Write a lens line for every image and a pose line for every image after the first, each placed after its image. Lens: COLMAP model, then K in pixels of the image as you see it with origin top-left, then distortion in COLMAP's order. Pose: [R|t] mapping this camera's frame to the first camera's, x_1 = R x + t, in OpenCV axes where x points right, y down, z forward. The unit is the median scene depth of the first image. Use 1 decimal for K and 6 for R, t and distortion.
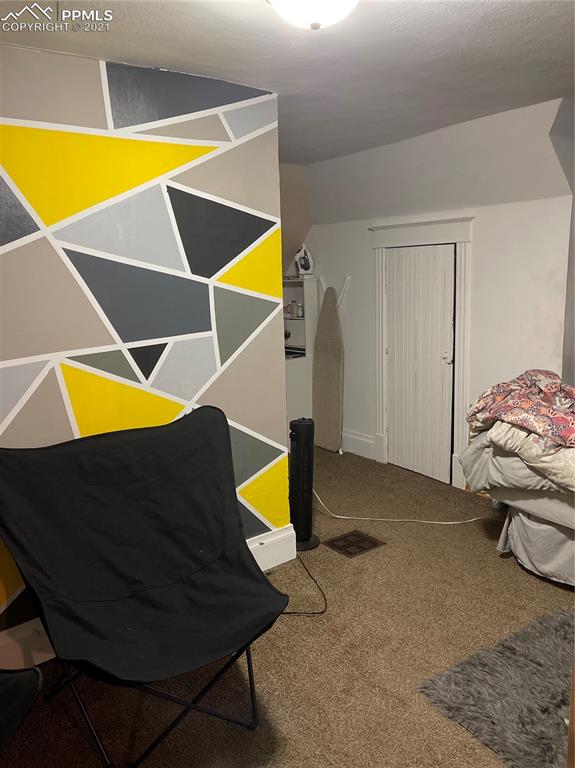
lens RADIAL K [[586.4, 0, 292.8], [0, 586.4, 383.2], [0, 0, 1]] dist [0.056016, -0.072926]
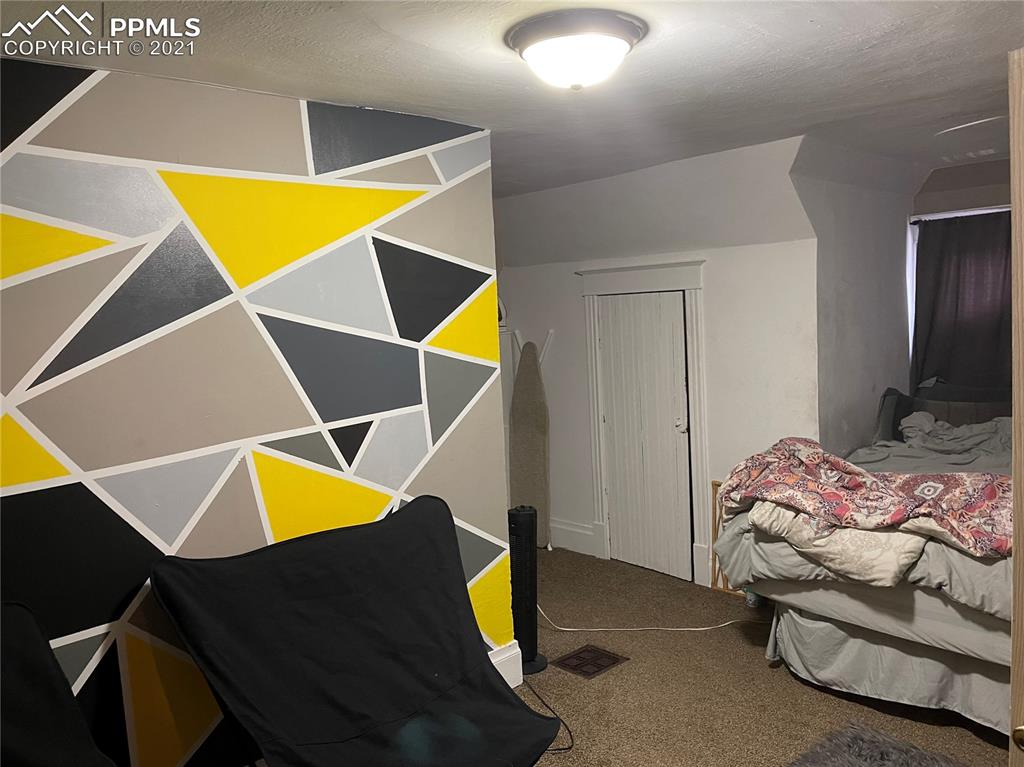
lens RADIAL K [[781.8, 0, 511.9], [0, 781.8, 382.6], [0, 0, 1]] dist [0.056016, -0.072926]
pose [[0.994611, -0.026029, 0.100360, -0.118909], [0.035637, 0.994823, -0.095170, -0.009529], [-0.097363, 0.098233, 0.990389, -0.108525]]
